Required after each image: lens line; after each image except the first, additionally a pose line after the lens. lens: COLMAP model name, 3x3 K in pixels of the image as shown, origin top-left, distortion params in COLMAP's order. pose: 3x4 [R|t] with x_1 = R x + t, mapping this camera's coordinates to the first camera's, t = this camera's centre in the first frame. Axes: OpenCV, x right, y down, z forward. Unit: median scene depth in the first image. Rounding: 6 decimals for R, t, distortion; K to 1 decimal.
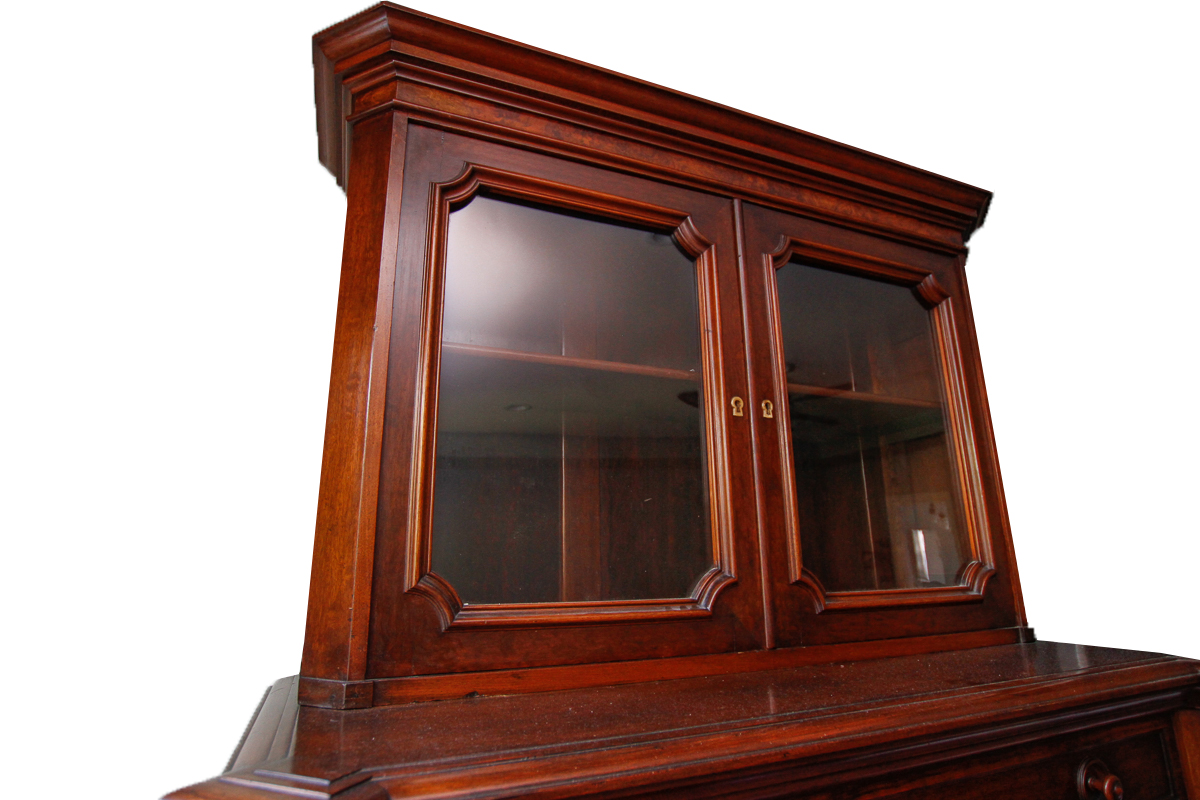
lens RADIAL K [[618.2, 0, 600.0], [0, 618.2, 400.0], [0, 0, 1]] dist [-0.029194, 0.000698]
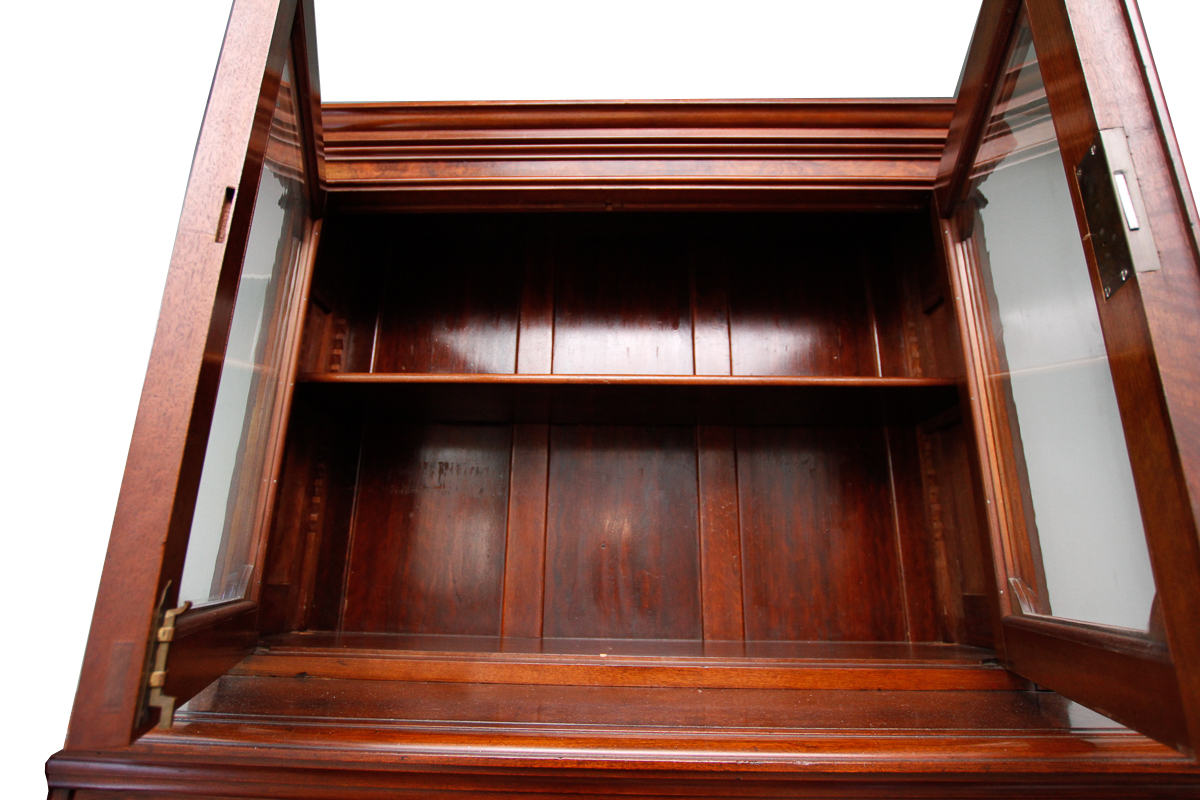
lens RADIAL K [[557.9, 0, 600.0], [0, 557.9, 400.0], [0, 0, 1]] dist [-0.022642, 0.000268]
pose [[0.908290, -0.088771, -0.408814, 0.591553], [0.070594, 0.995736, -0.059375, 0.059252], [0.412342, 0.025070, 0.910684, 0.227531]]
